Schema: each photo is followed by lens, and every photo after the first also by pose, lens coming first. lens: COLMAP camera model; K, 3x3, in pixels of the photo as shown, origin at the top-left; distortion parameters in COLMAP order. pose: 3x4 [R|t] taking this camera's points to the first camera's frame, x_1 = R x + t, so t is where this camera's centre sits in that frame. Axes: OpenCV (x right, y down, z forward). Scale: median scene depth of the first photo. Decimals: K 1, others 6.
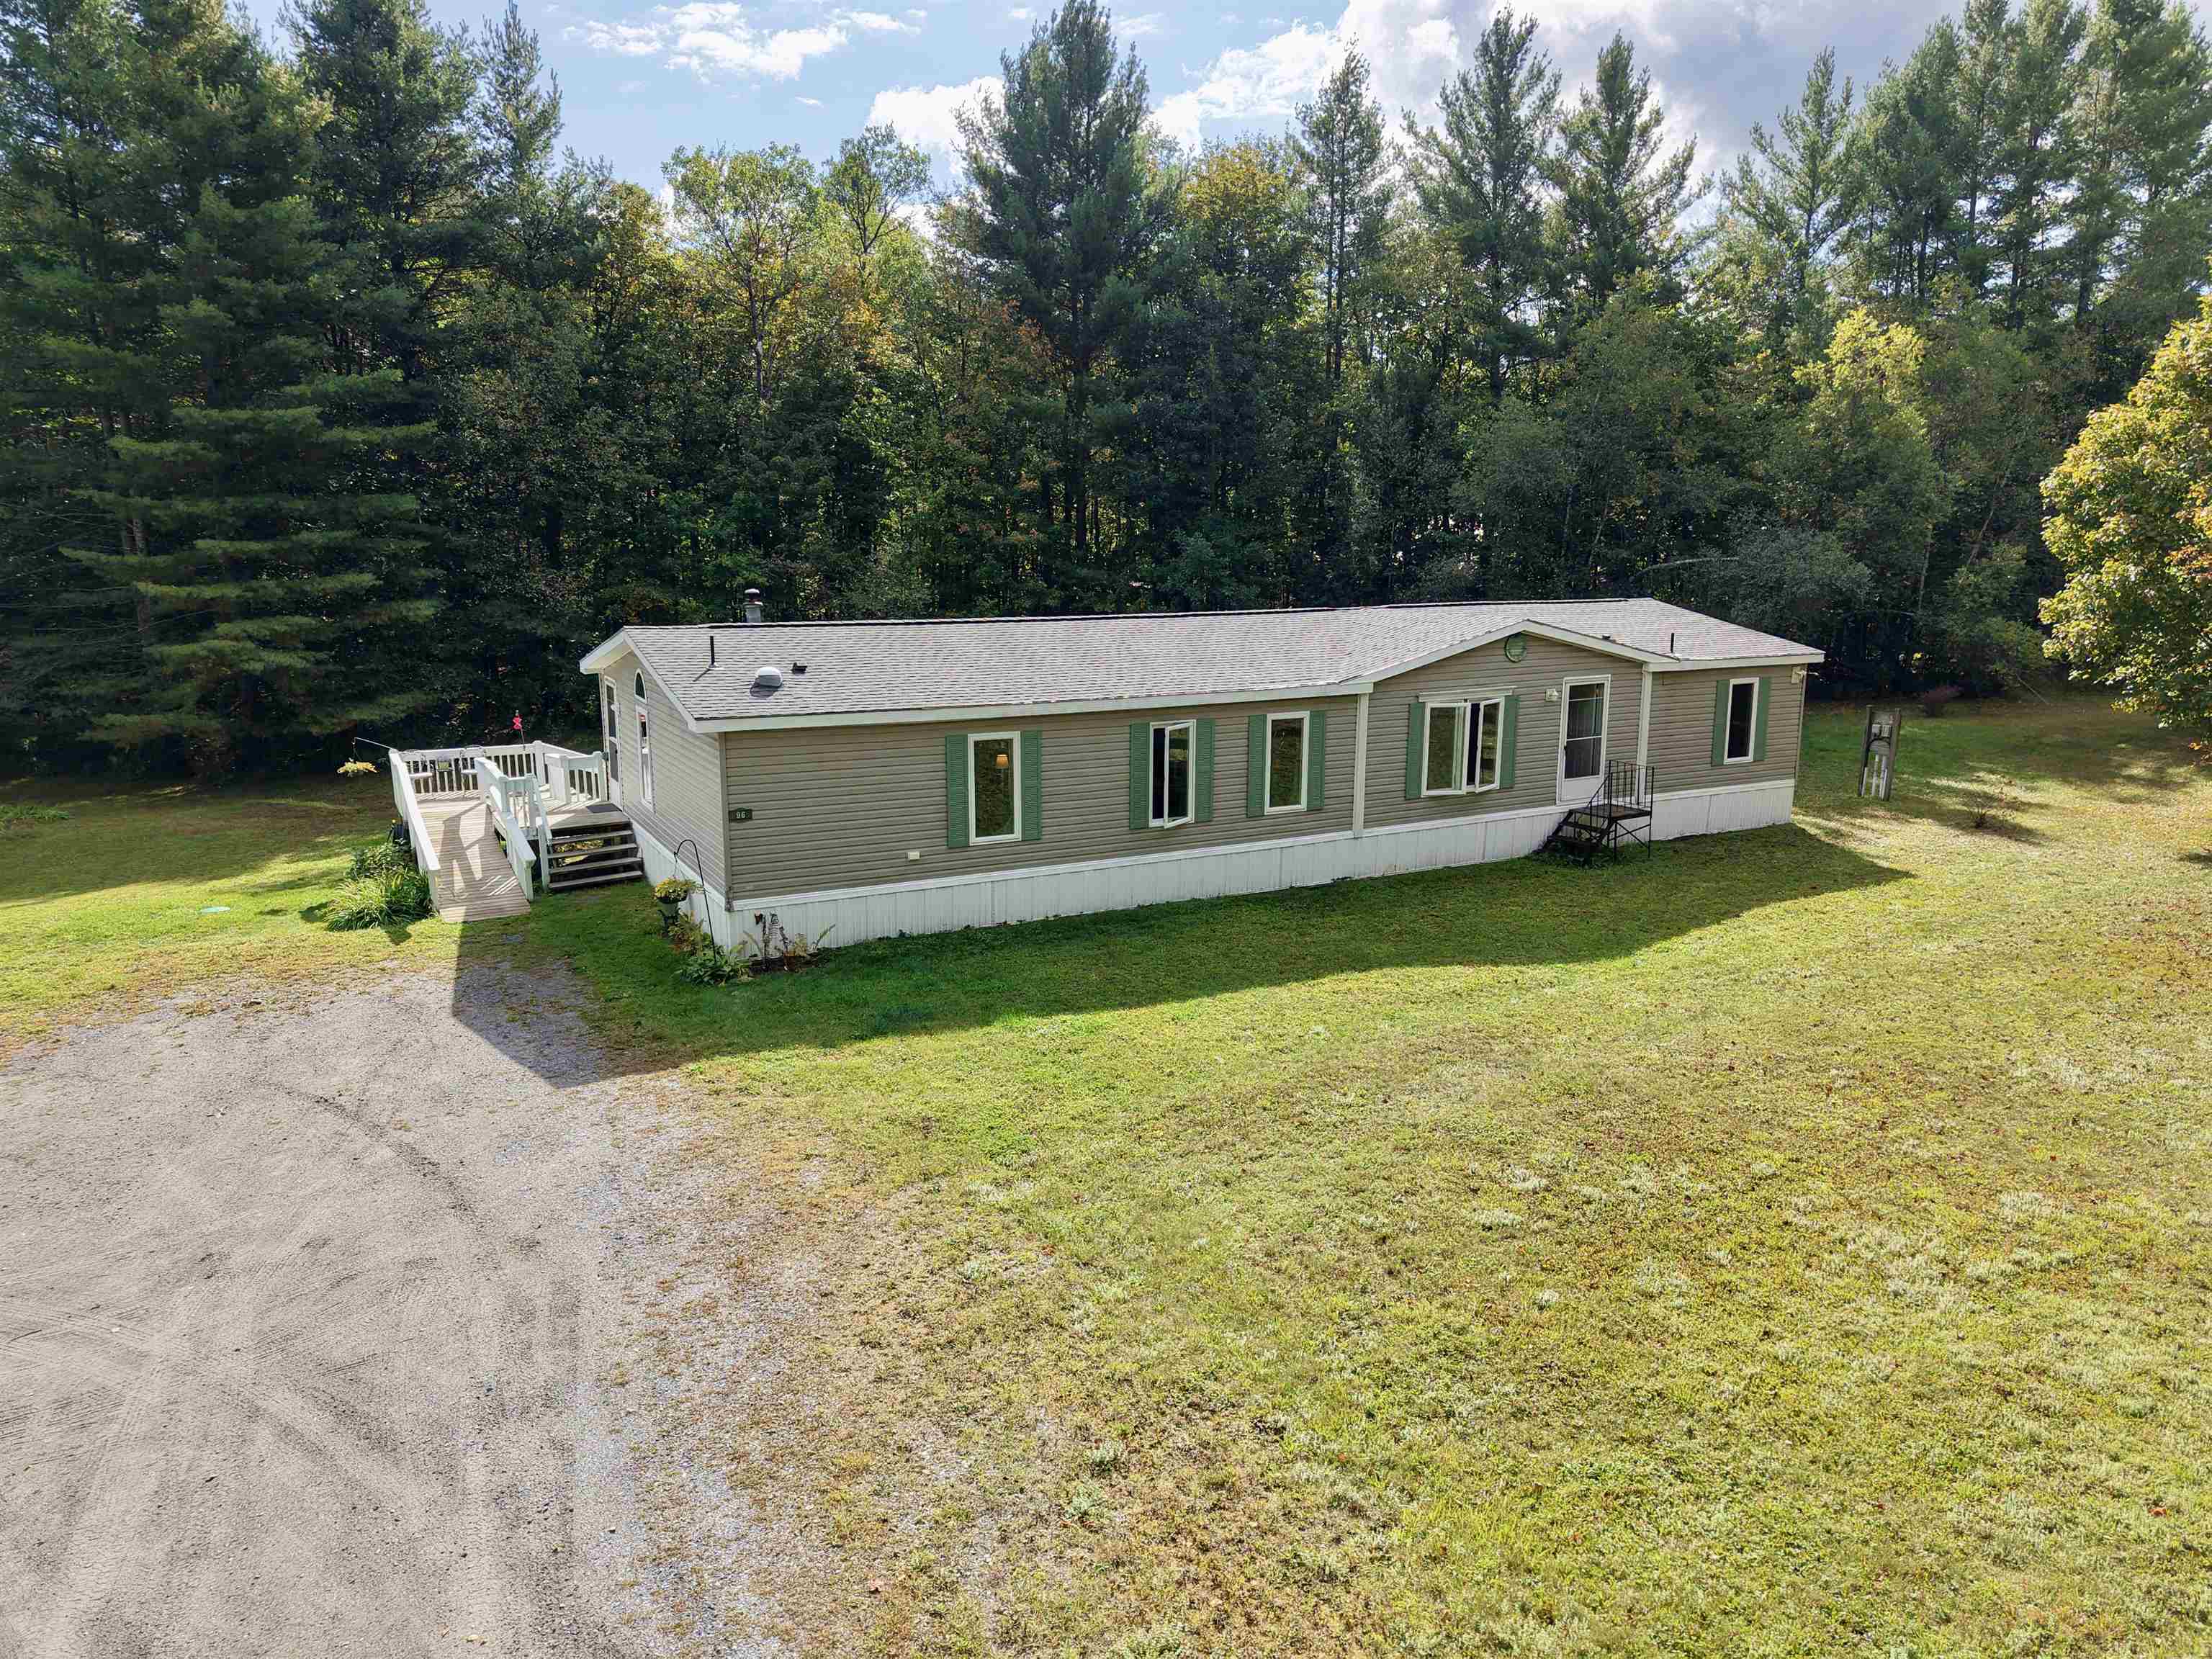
lens RADIAL K [[1480.4, 0, 1085.7], [0, 1480.4, 834.0], [0, 0, 1]] dist [0.019799, -0.022674]
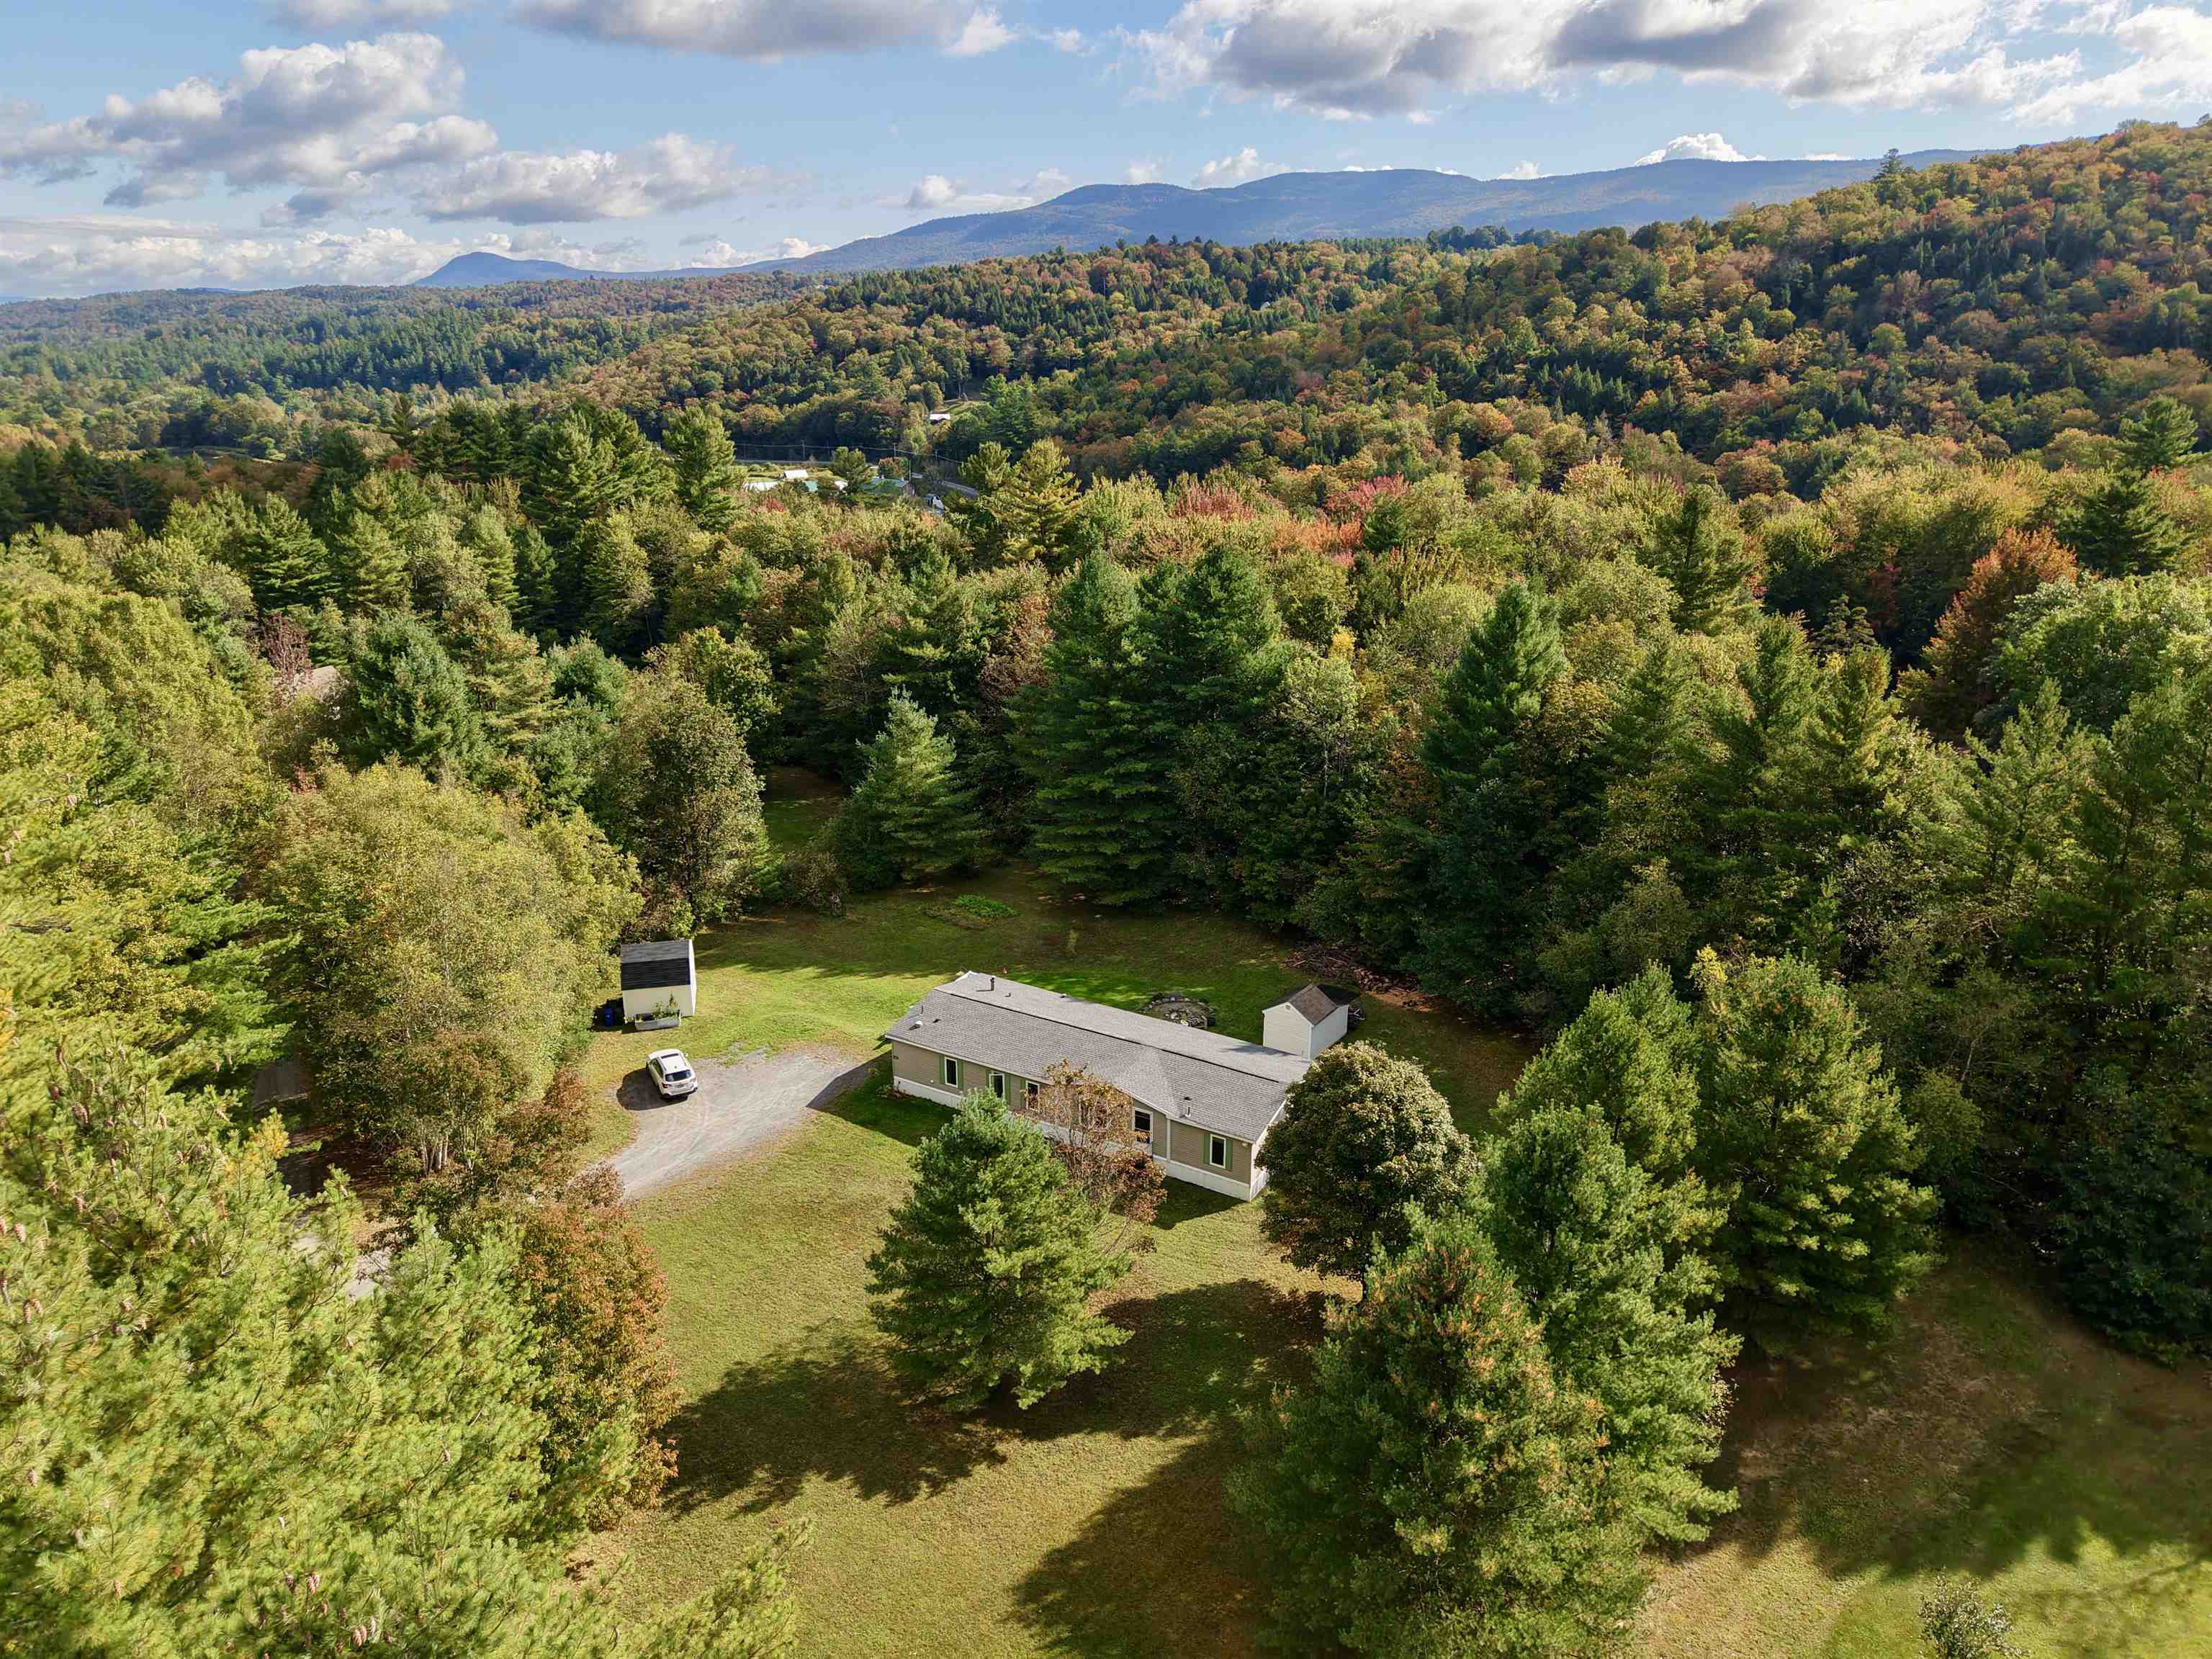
lens RADIAL K [[1480.4, 0, 1101.6], [0, 1480.4, 823.6], [0, 0, 1]] dist [0.019799, -0.022674]
pose [[0.533057, 0.265643, -0.803296, 2.331540], [-0.169554, 0.963713, 0.206177, -1.154917], [0.828916, 0.026298, 0.558754, -0.598634]]
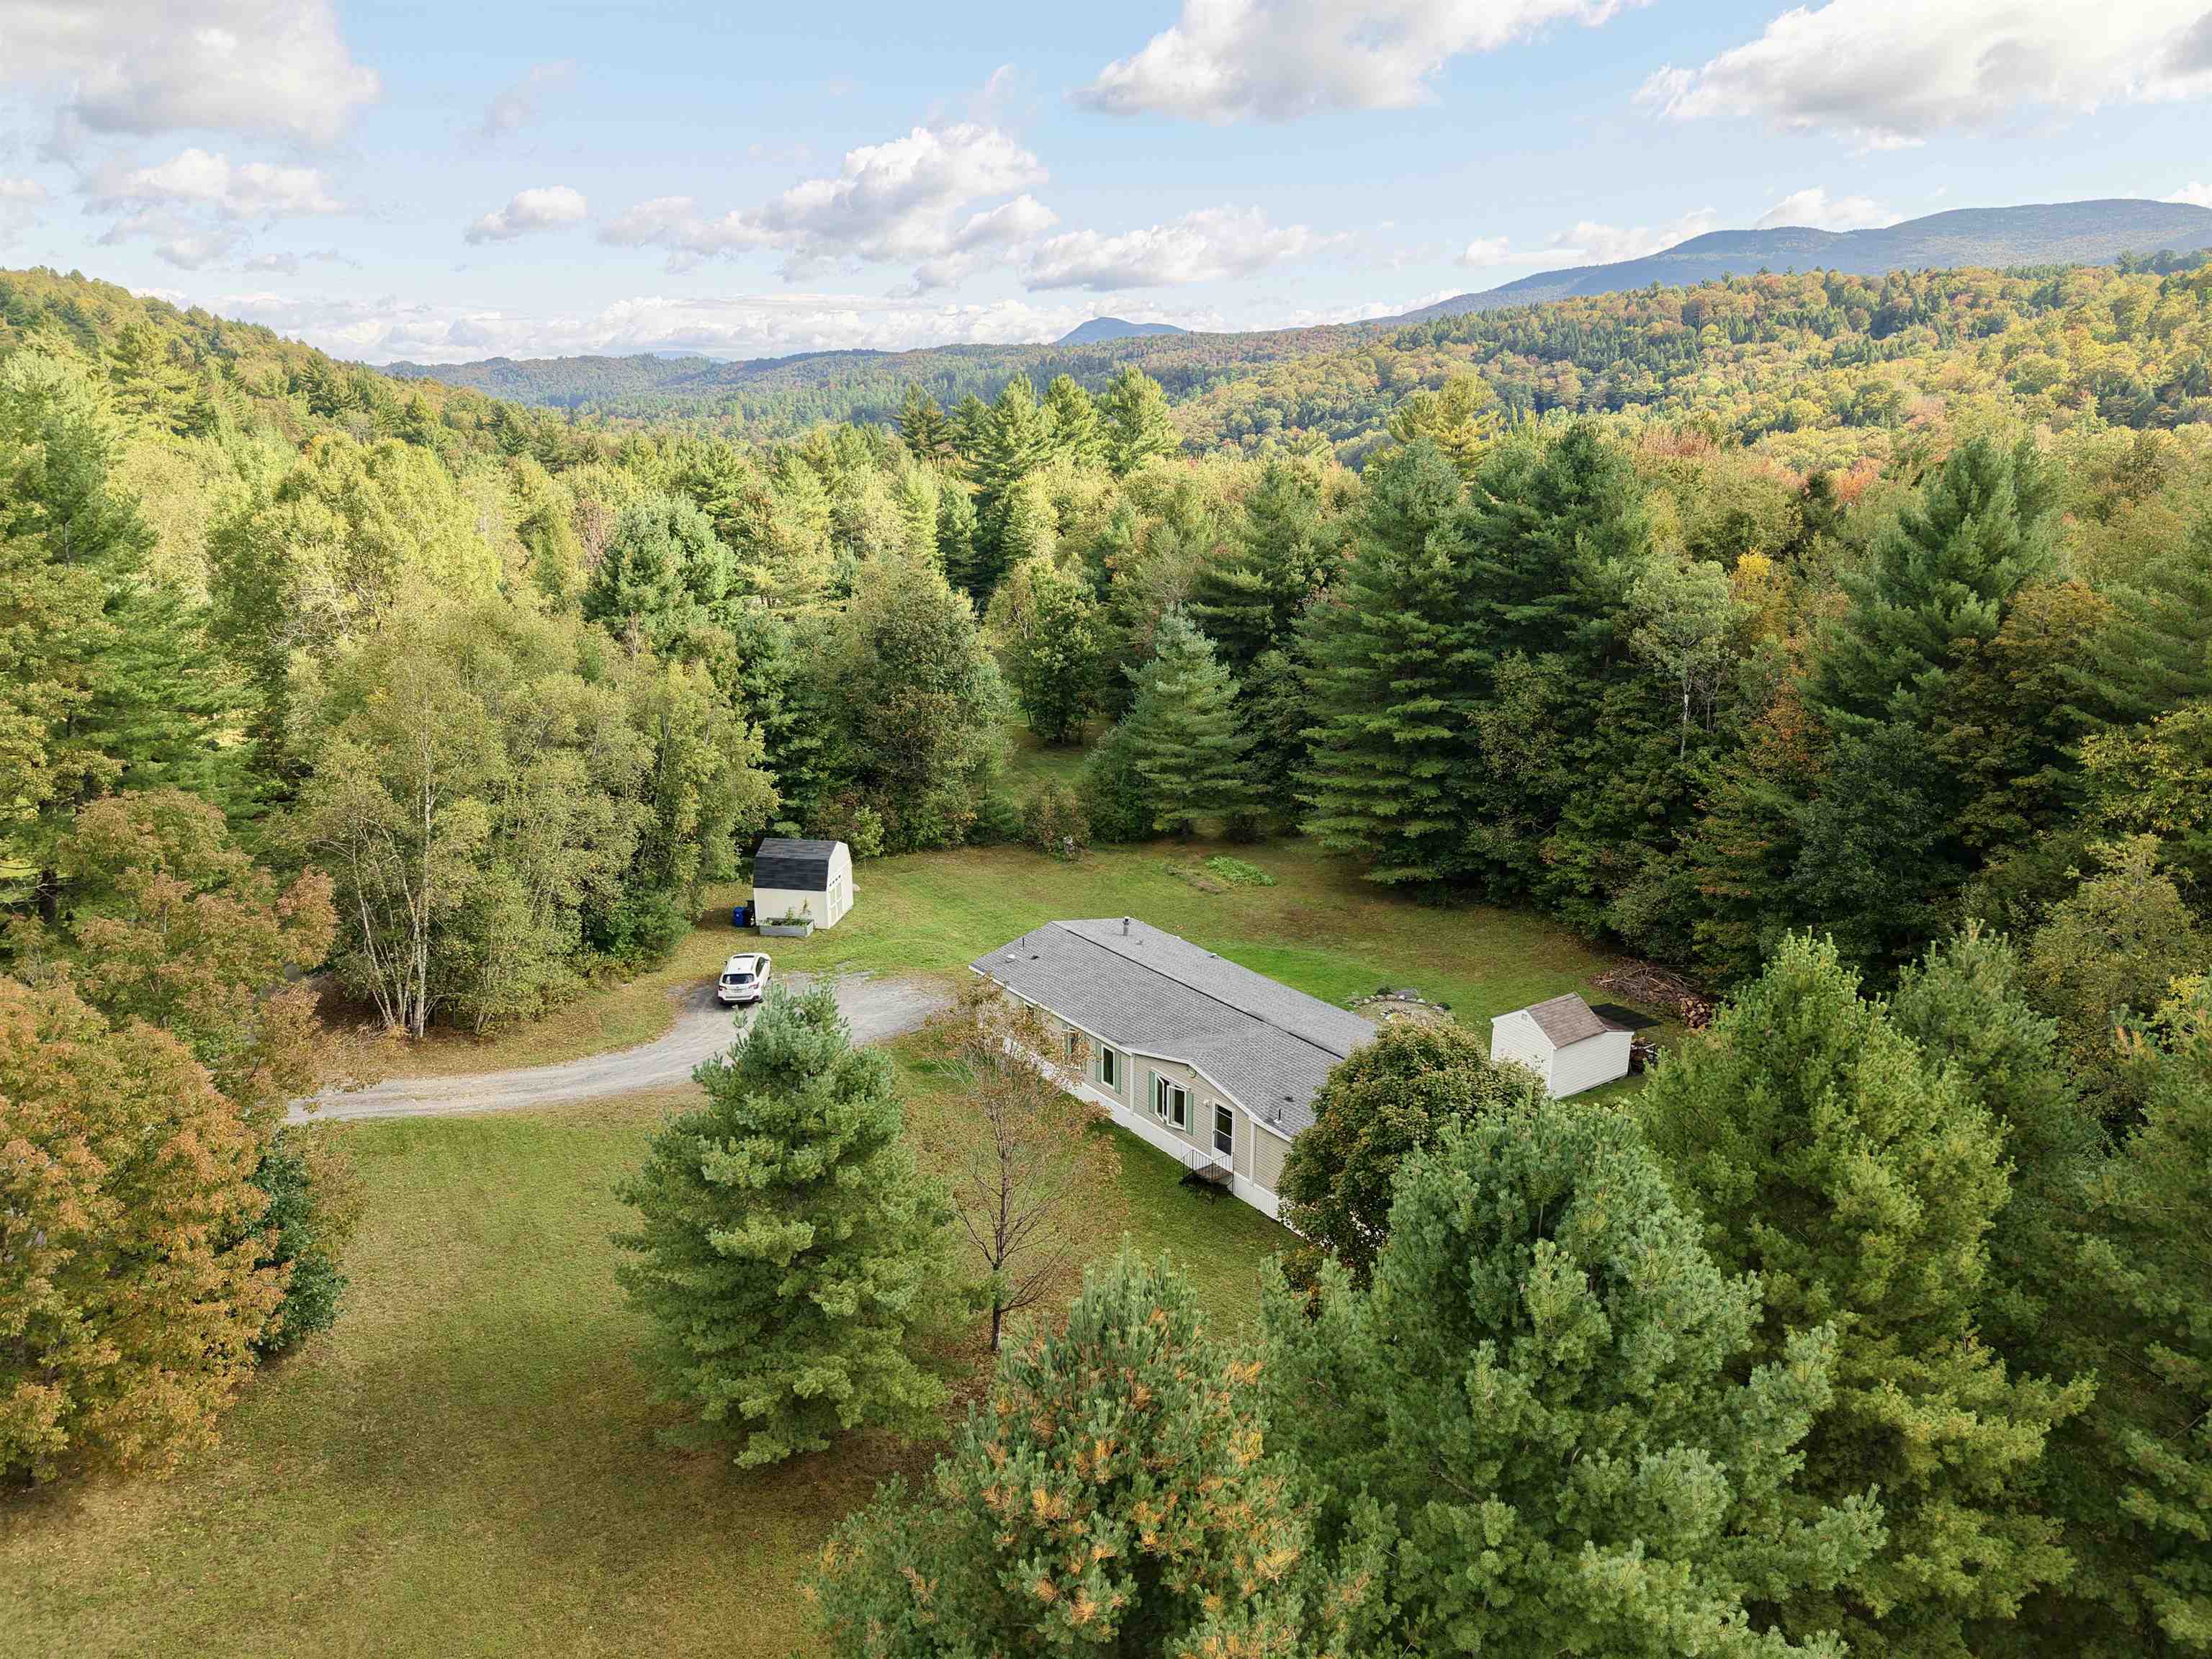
lens RADIAL K [[1480.4, 0, 1098.2], [0, 1480.4, 819.8], [0, 0, 1]] dist [0.019799, -0.022674]
pose [[0.181829, 0.271755, -0.945033, 2.003311], [-0.195900, 0.951800, 0.236008, -0.867908], [0.963619, 0.142219, 0.226301, 0.352876]]
